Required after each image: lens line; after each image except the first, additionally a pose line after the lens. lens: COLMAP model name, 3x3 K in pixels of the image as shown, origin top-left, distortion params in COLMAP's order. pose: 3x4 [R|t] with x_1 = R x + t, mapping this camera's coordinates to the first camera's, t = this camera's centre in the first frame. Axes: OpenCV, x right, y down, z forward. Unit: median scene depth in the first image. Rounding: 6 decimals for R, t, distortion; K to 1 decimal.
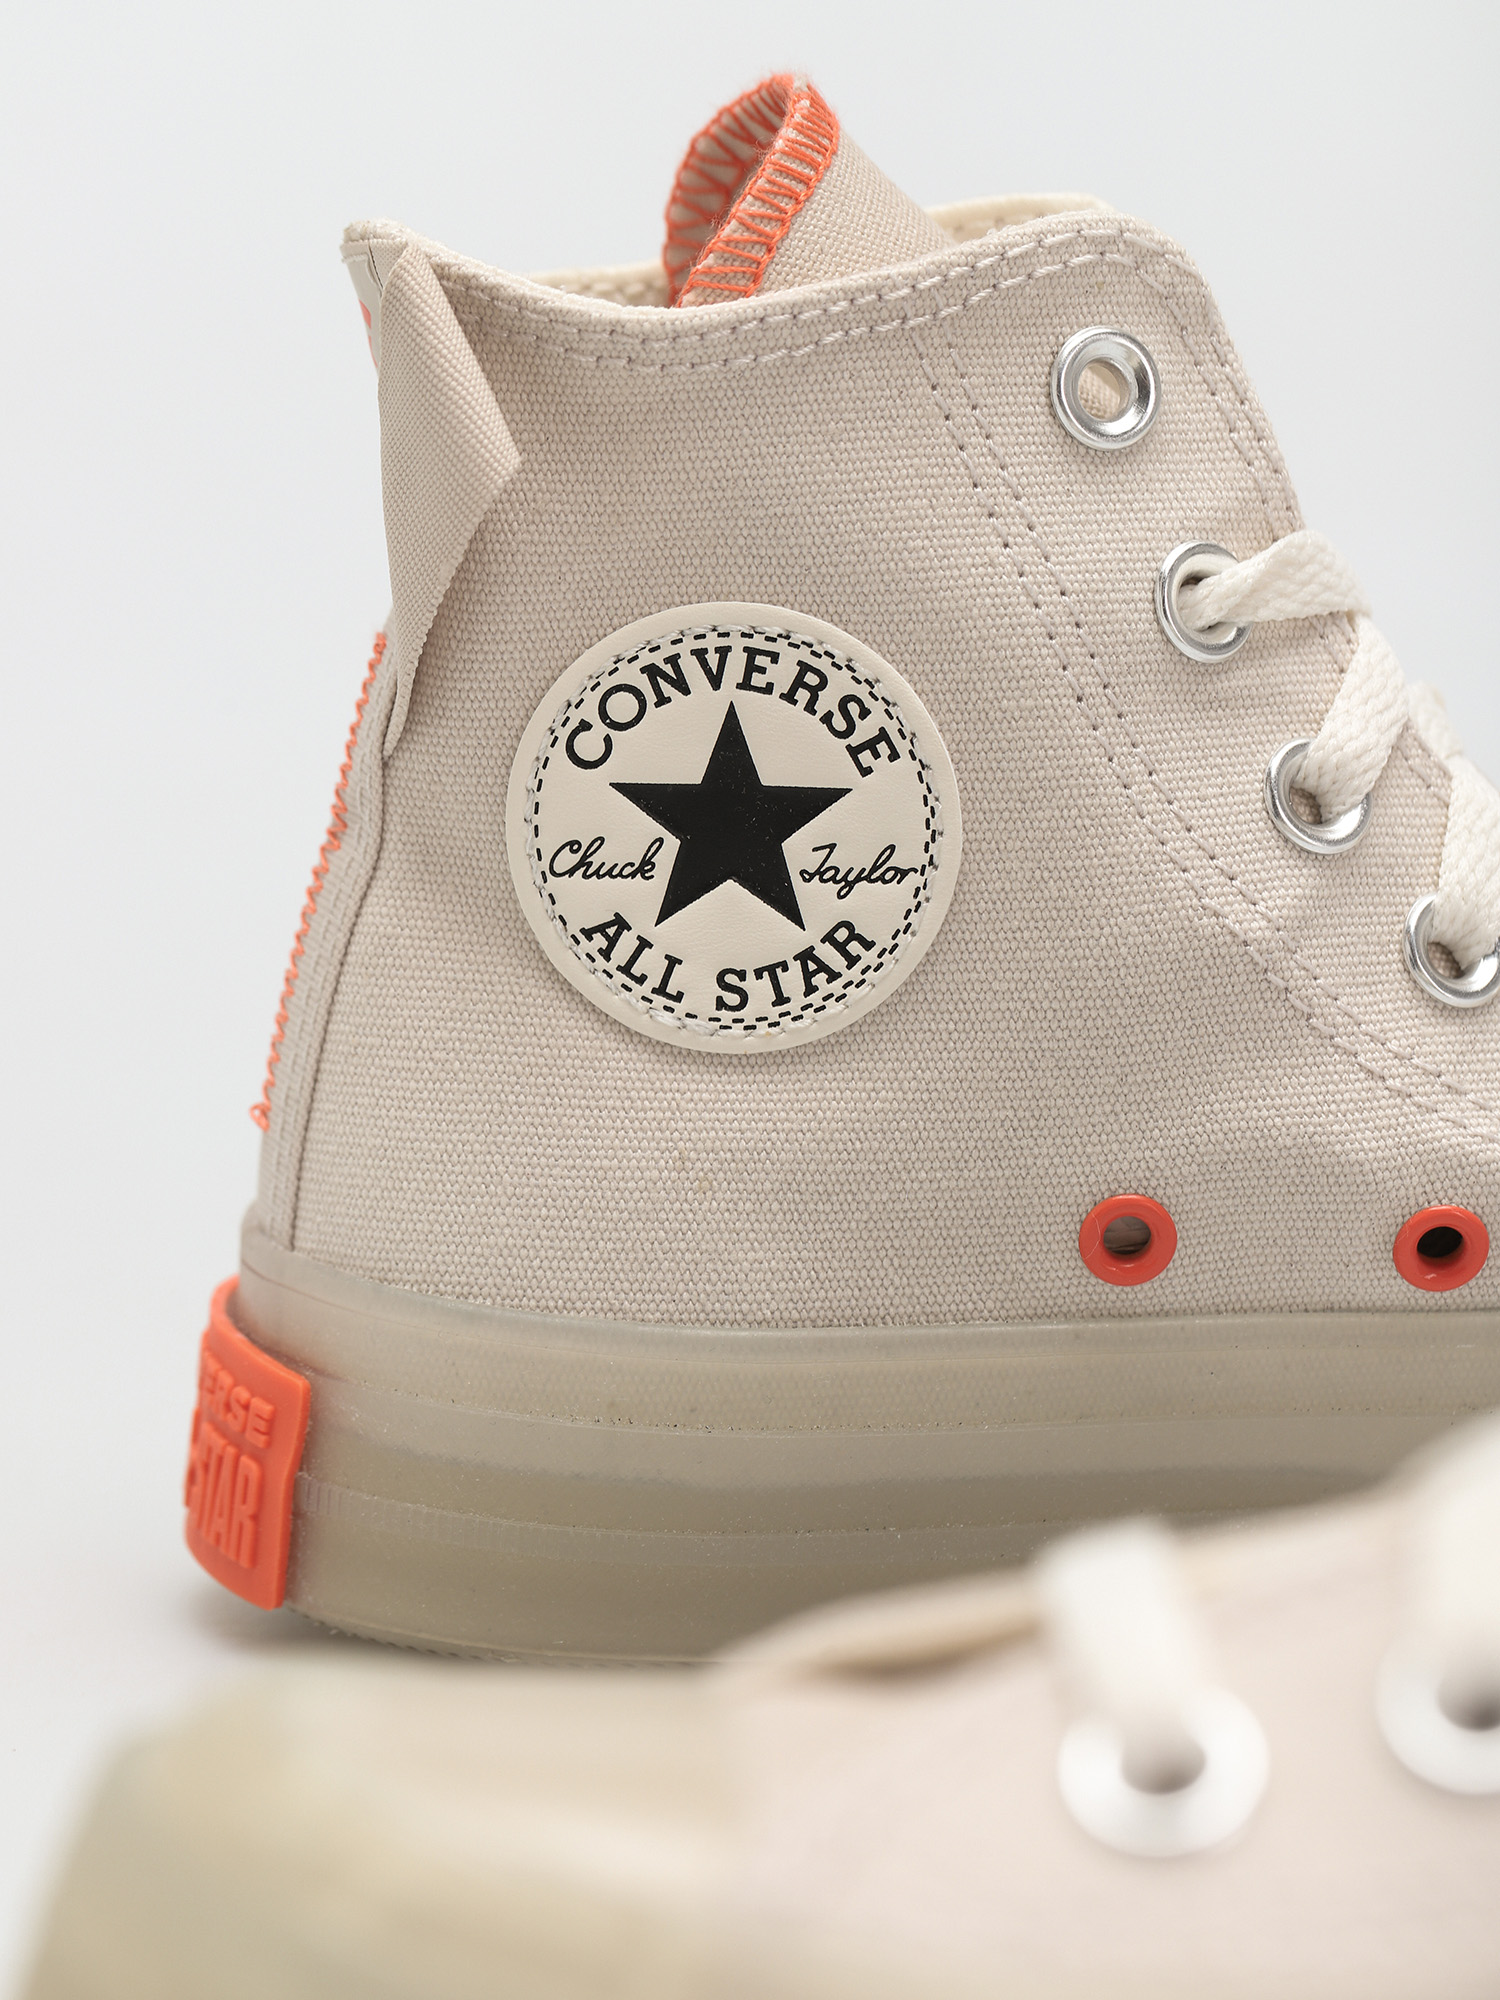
lens RADIAL K [[6397.5, 0, 750.0], [0, 6397.5, 1000.0], [0, 0, 1]] dist [0.092996, -0.746249]
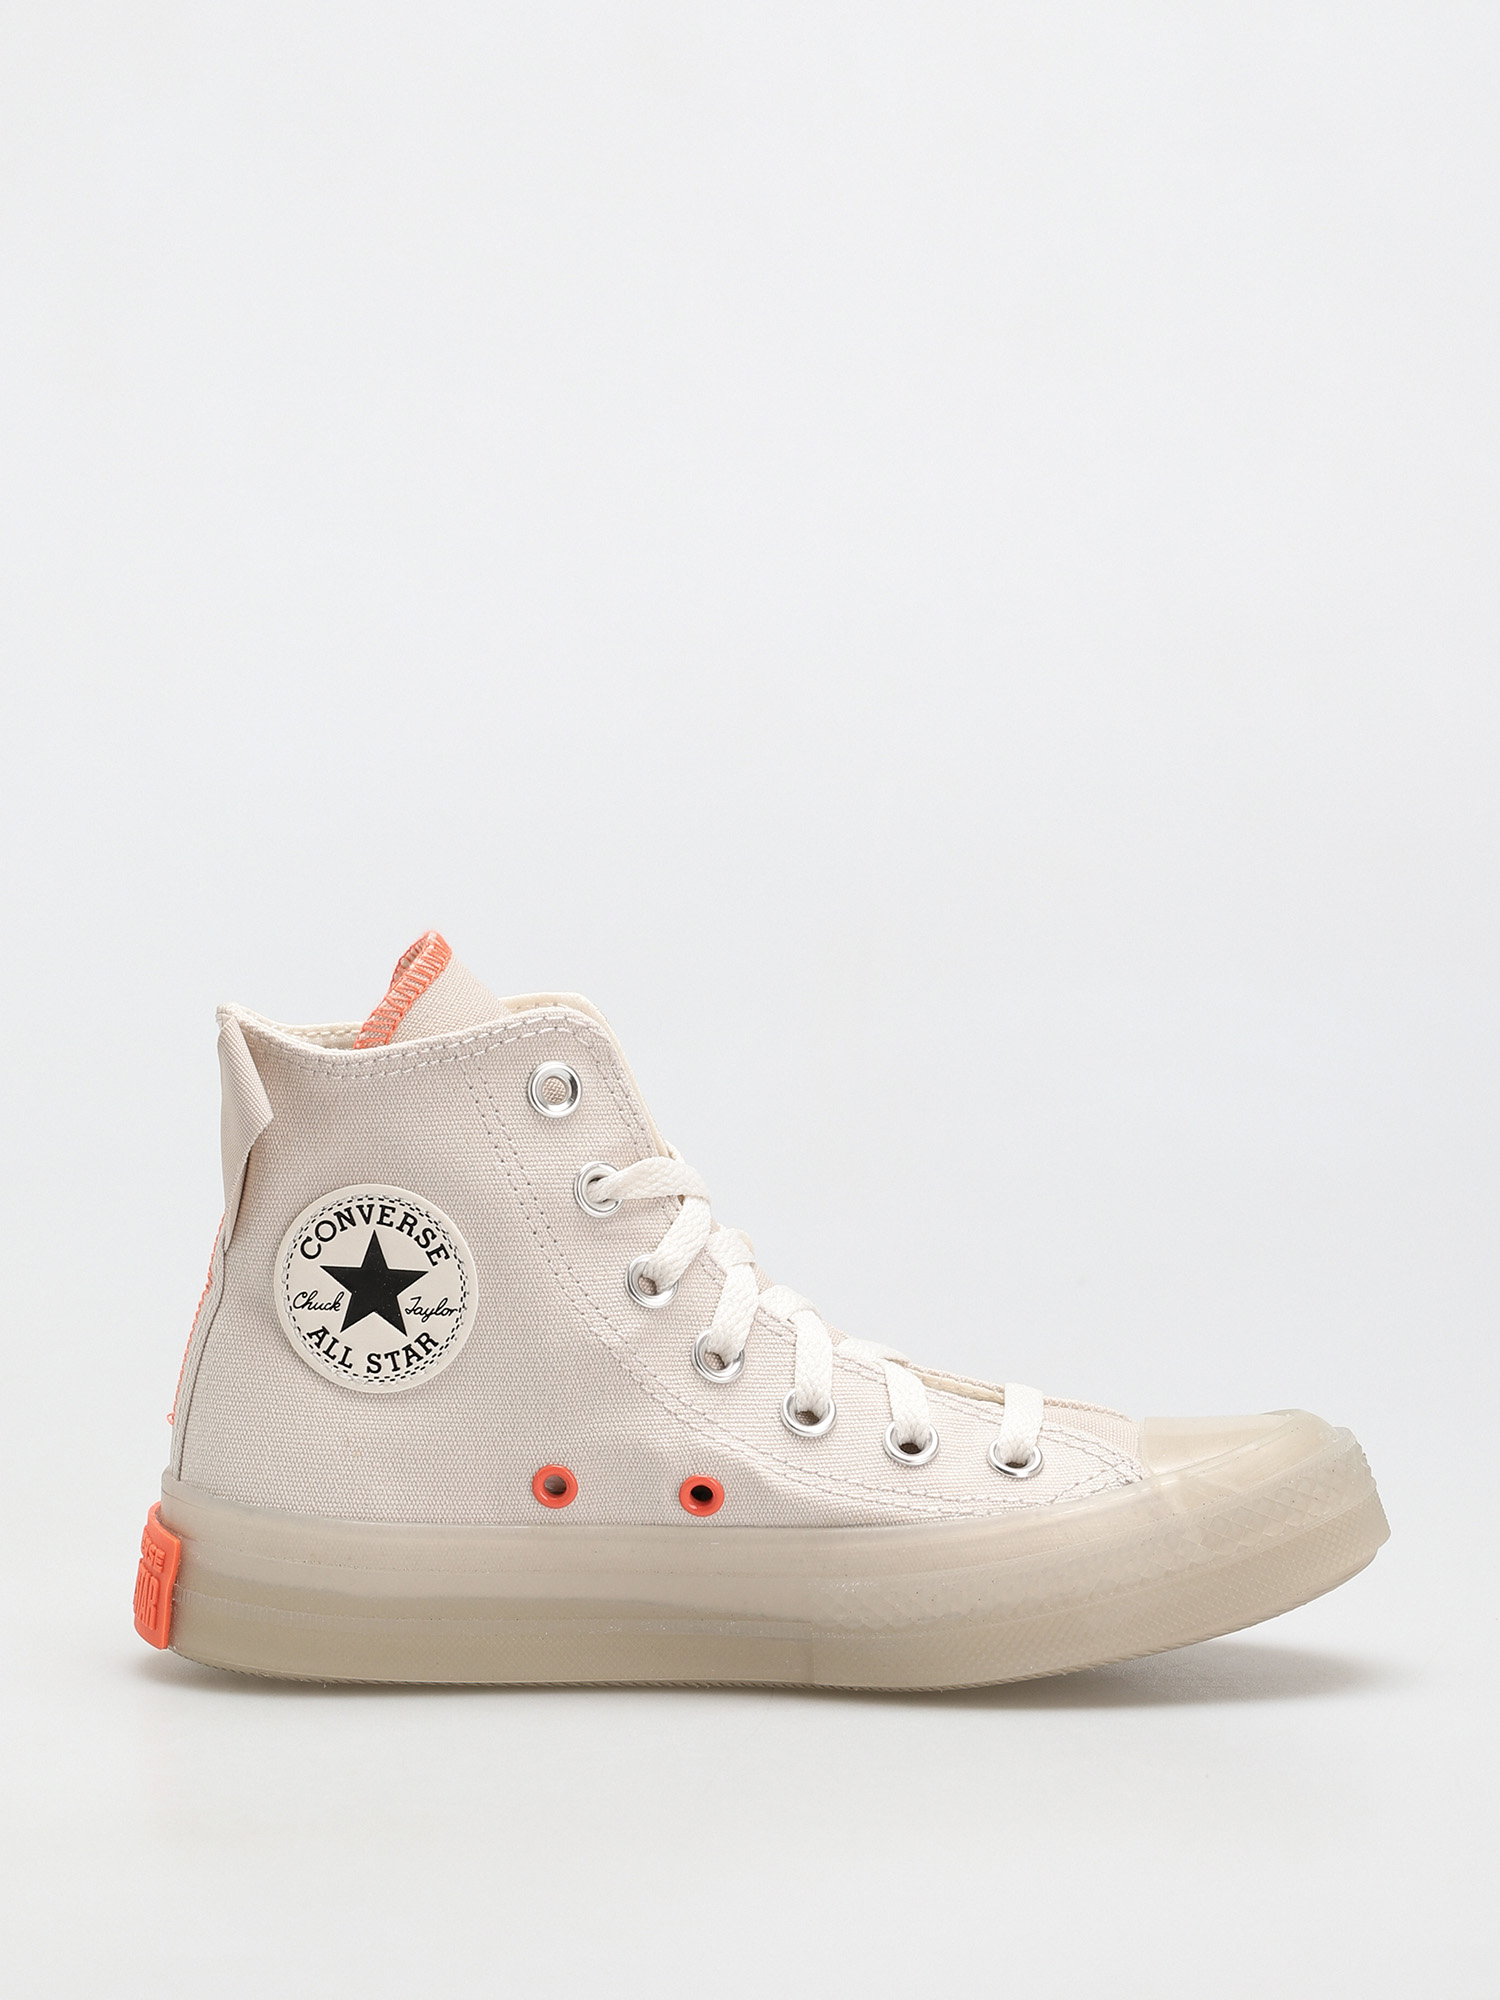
lens RADIAL K [[6397.5, 0, 750.0], [0, 6397.5, 1000.0], [0, 0, 1]] dist [0.092996, -0.746249]
pose [[0.991493, 0.023523, -0.128014, 0.396429], [-0.033887, 0.996267, -0.079401, 0.043450], [0.125668, 0.083063, 0.988589, -1.128241]]
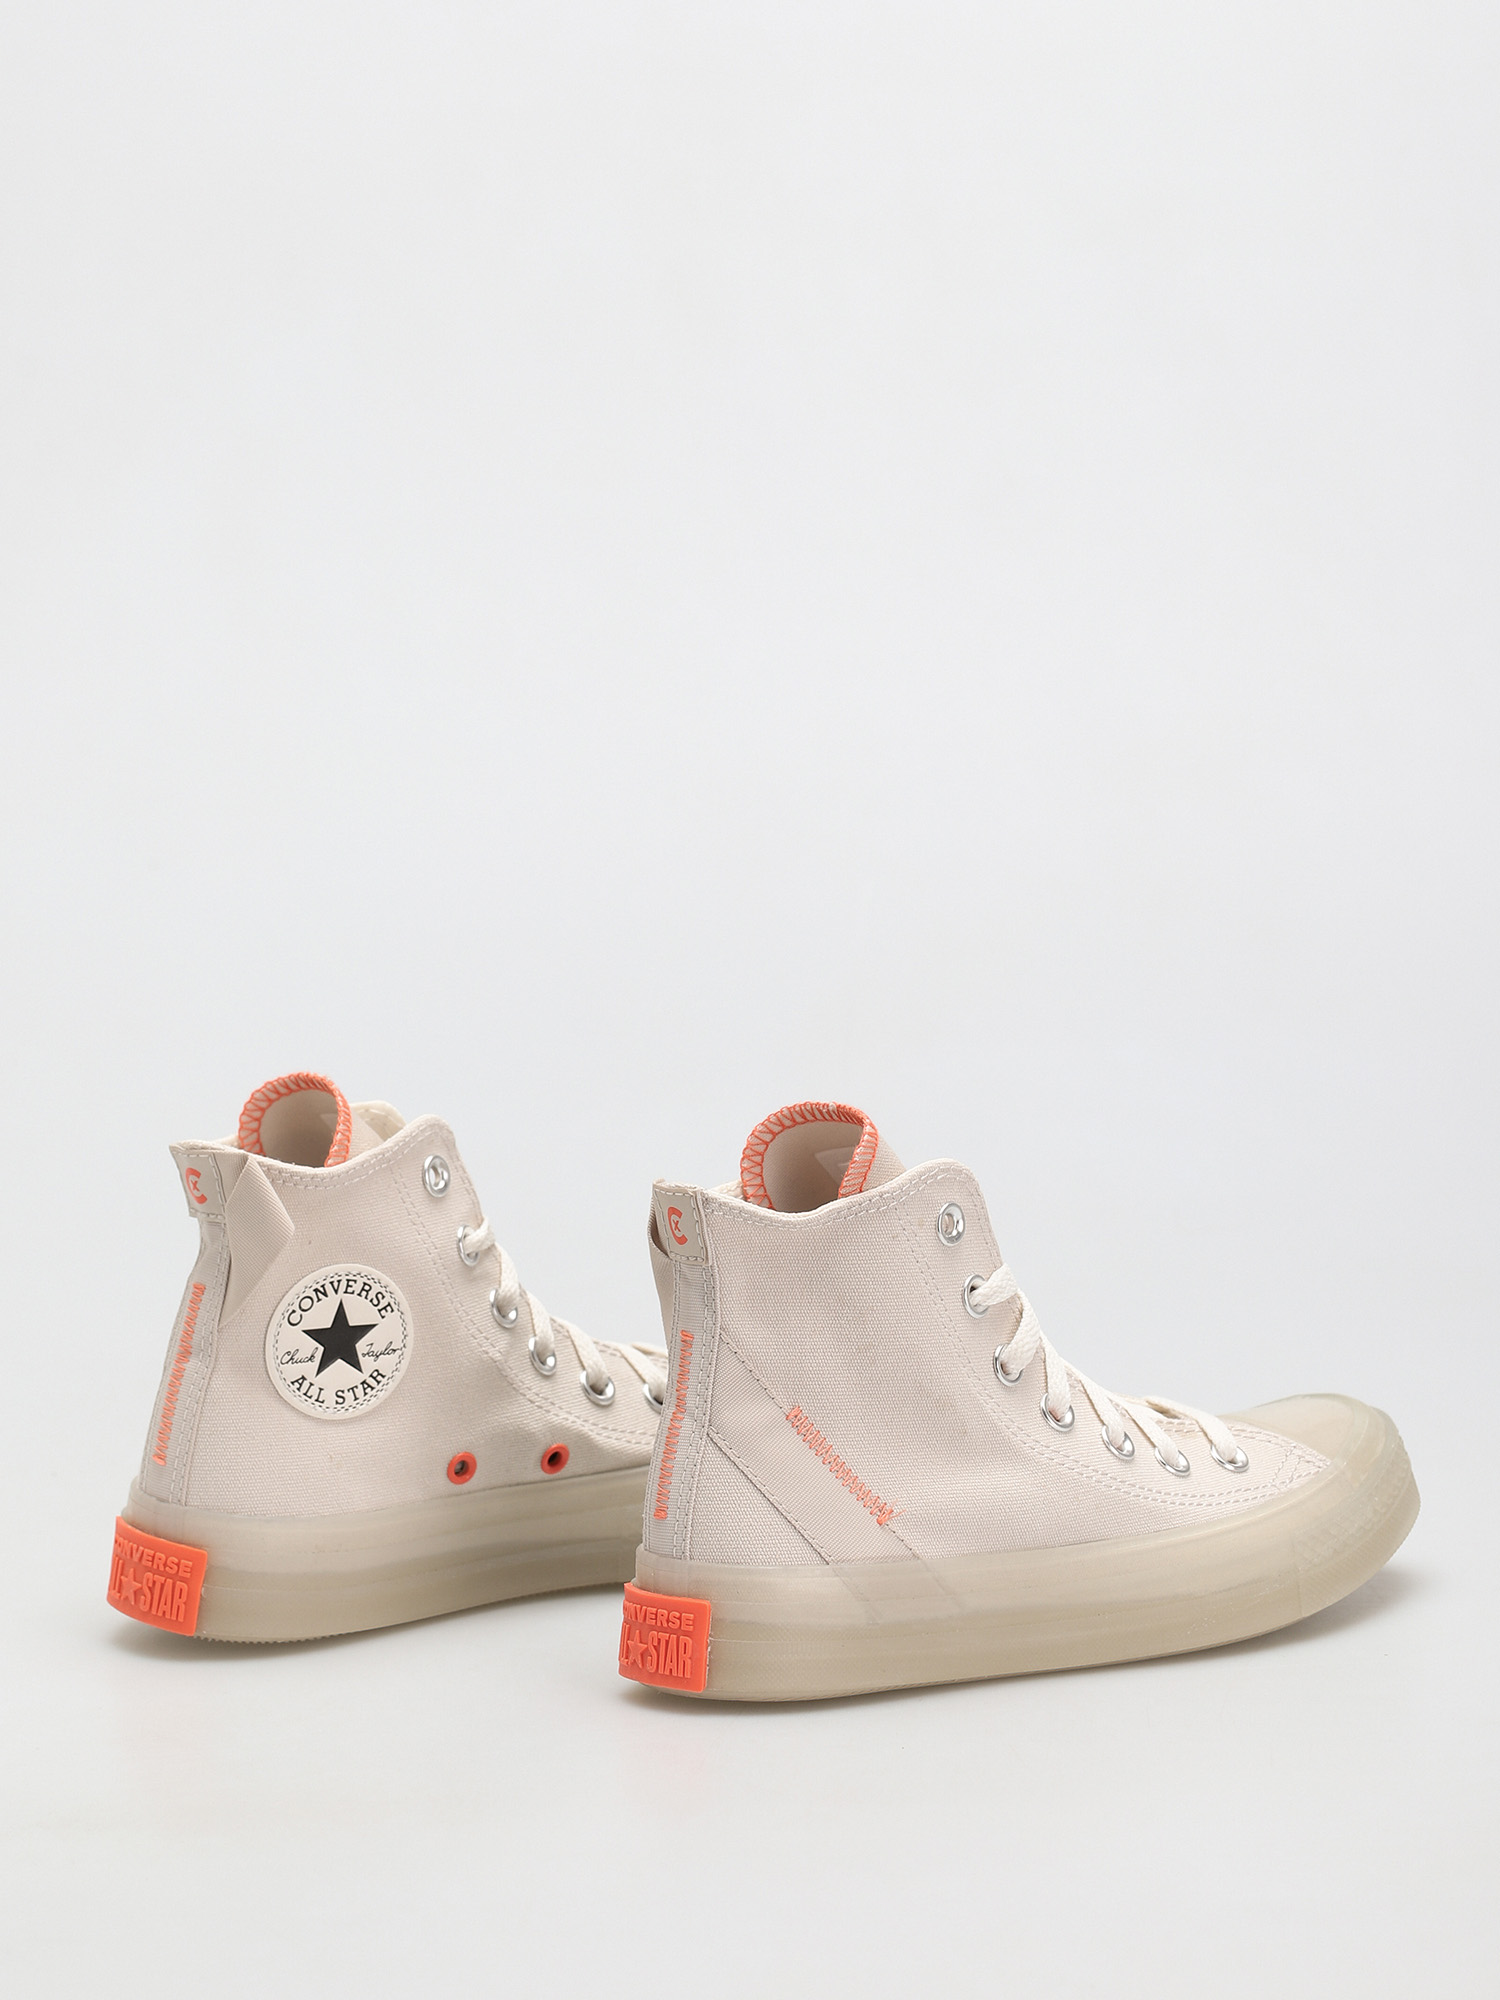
lens RADIAL K [[6397.5, 0, 750.0], [0, 6397.5, 1000.0], [0, 0, 1]] dist [0.092996, -0.746249]
pose [[0.850129, -0.076761, 0.520950, -1.327911], [0.080087, 0.996657, 0.016163, -0.210663], [-0.520449, 0.027981, 0.853434, -1.548617]]
